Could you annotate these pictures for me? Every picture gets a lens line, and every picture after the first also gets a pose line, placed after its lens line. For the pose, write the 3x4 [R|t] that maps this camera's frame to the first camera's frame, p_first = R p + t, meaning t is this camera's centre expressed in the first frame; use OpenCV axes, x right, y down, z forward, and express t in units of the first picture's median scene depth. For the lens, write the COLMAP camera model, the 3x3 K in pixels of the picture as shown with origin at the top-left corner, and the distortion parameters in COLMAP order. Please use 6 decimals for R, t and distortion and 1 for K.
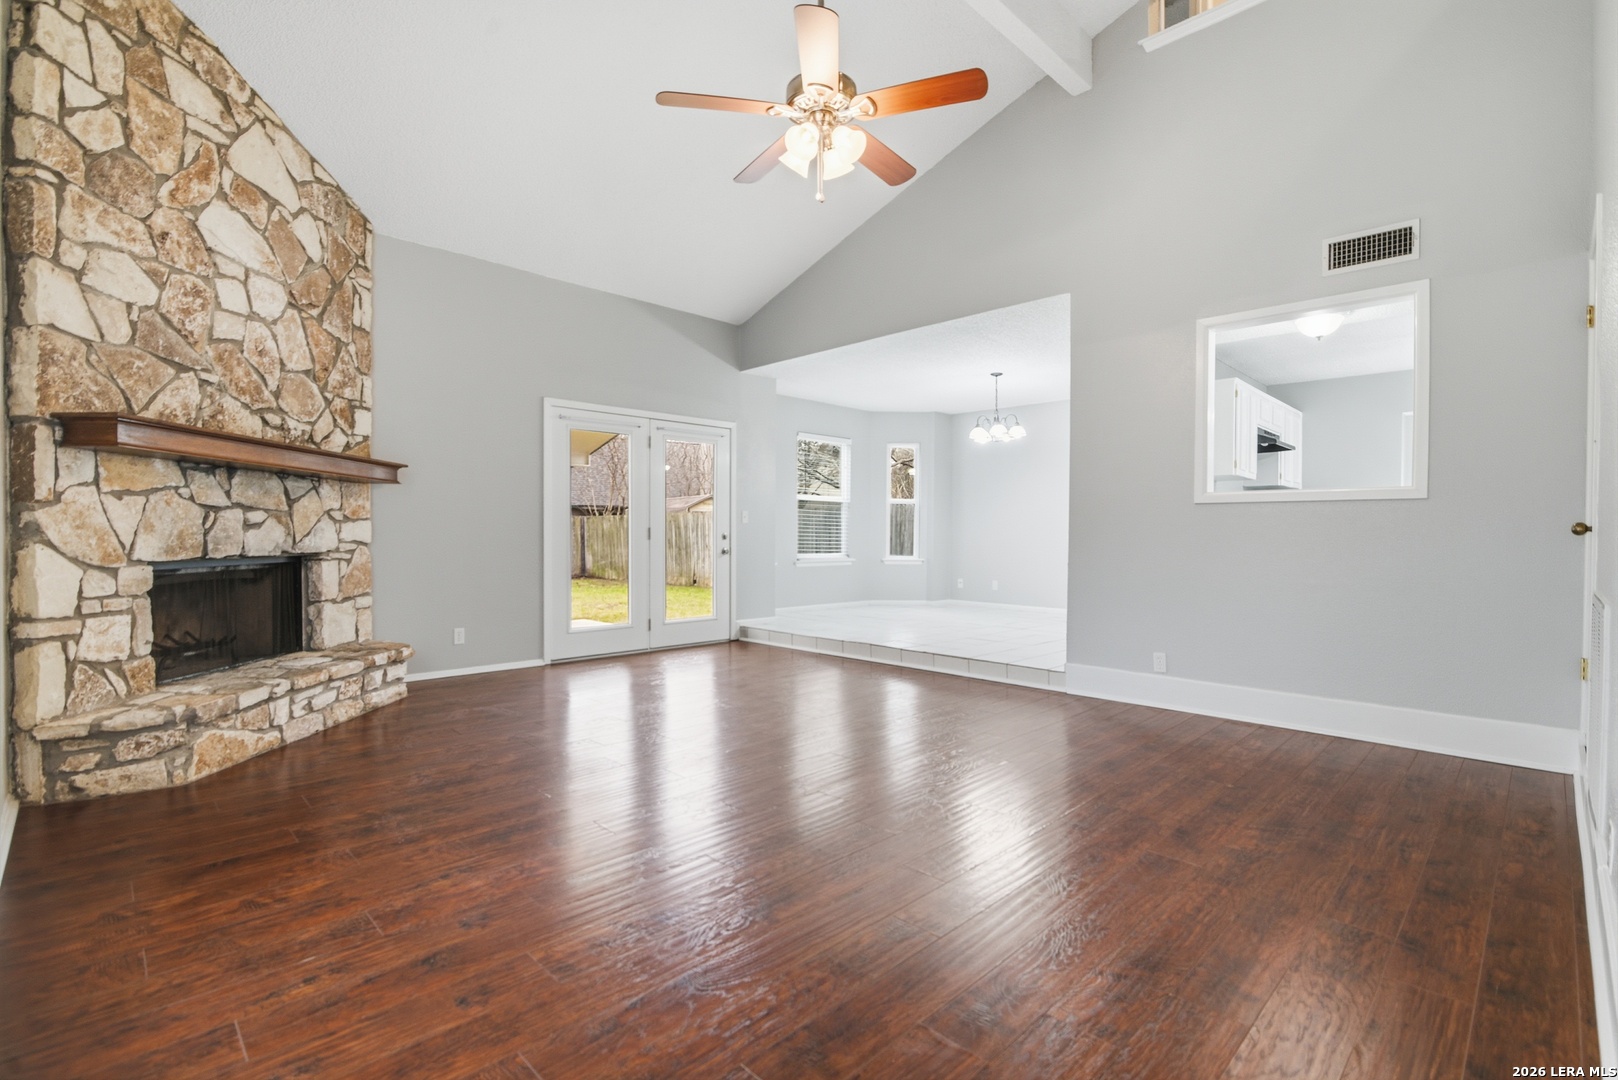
lens RADIAL K [[739.1, 0, 811.5], [0, 739.1, 539.9], [0, 0, 1]] dist [-0.001825, -0.000085]
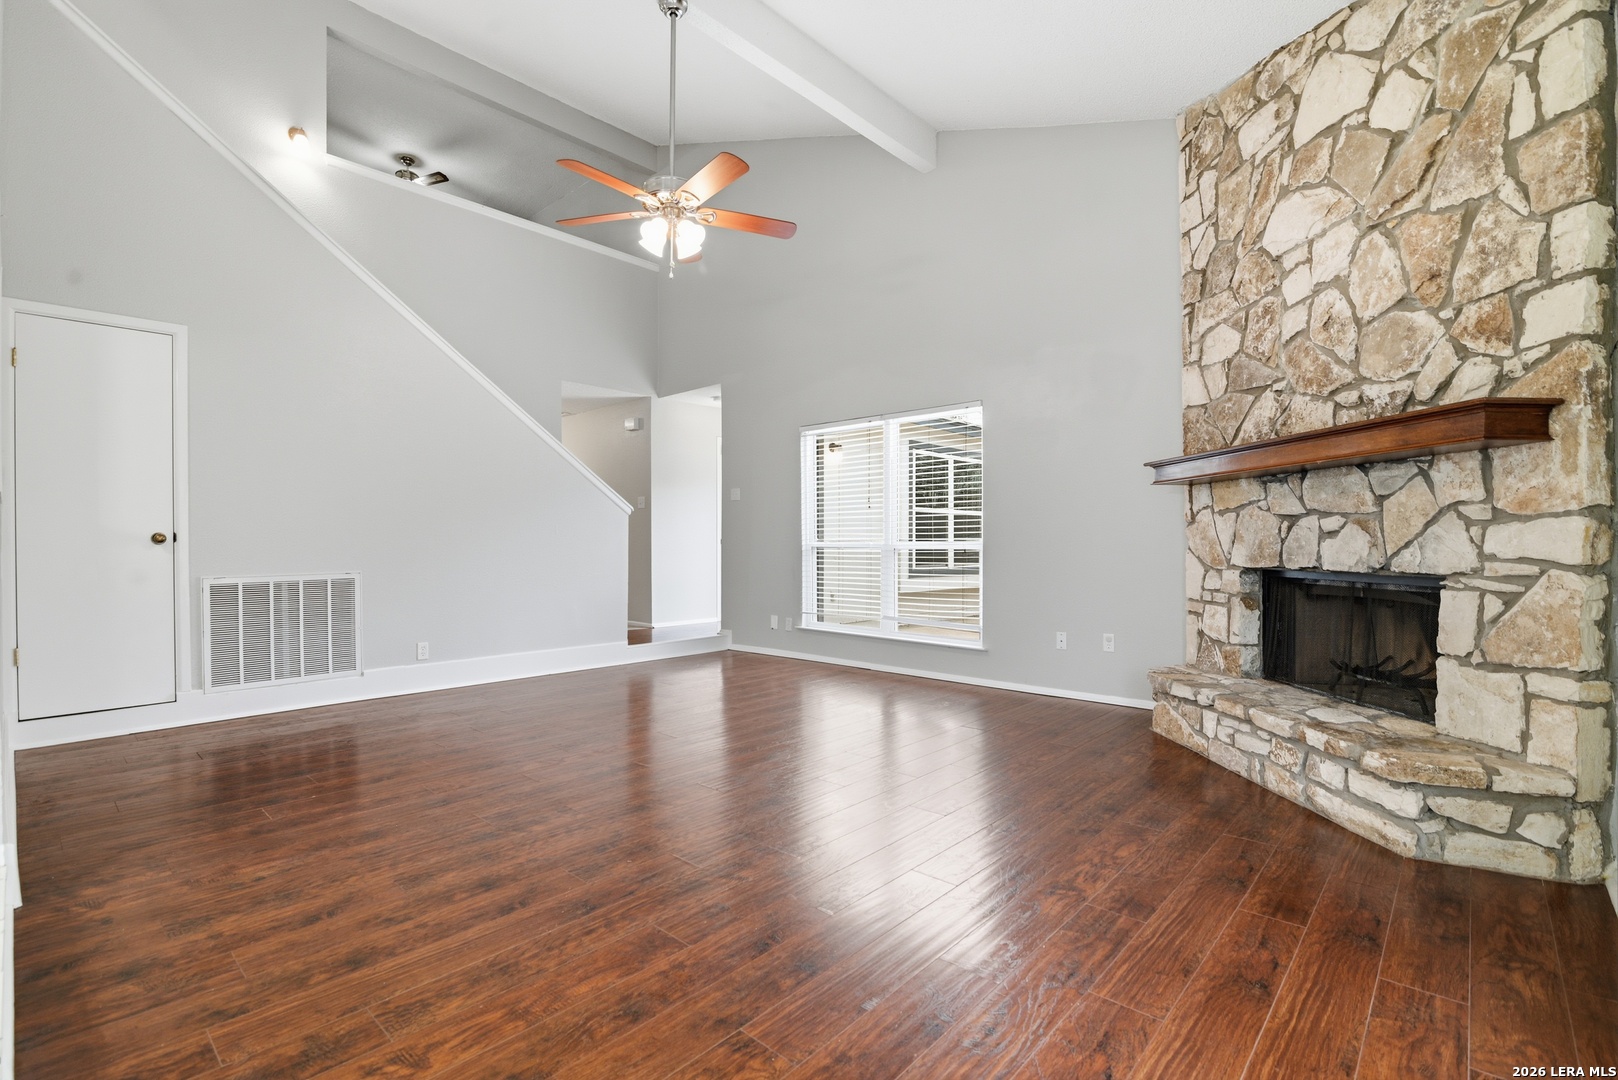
lens RADIAL K [[739.1, 0, 806.6], [0, 739.1, 543.2], [0, 0, 1]] dist [-0.001825, -0.000085]
pose [[-0.998666, -0.006756, -0.051201, -0.118252], [-0.007342, 0.999910, 0.011257, -0.013669], [0.051121, 0.011617, -0.998625, 1.767719]]
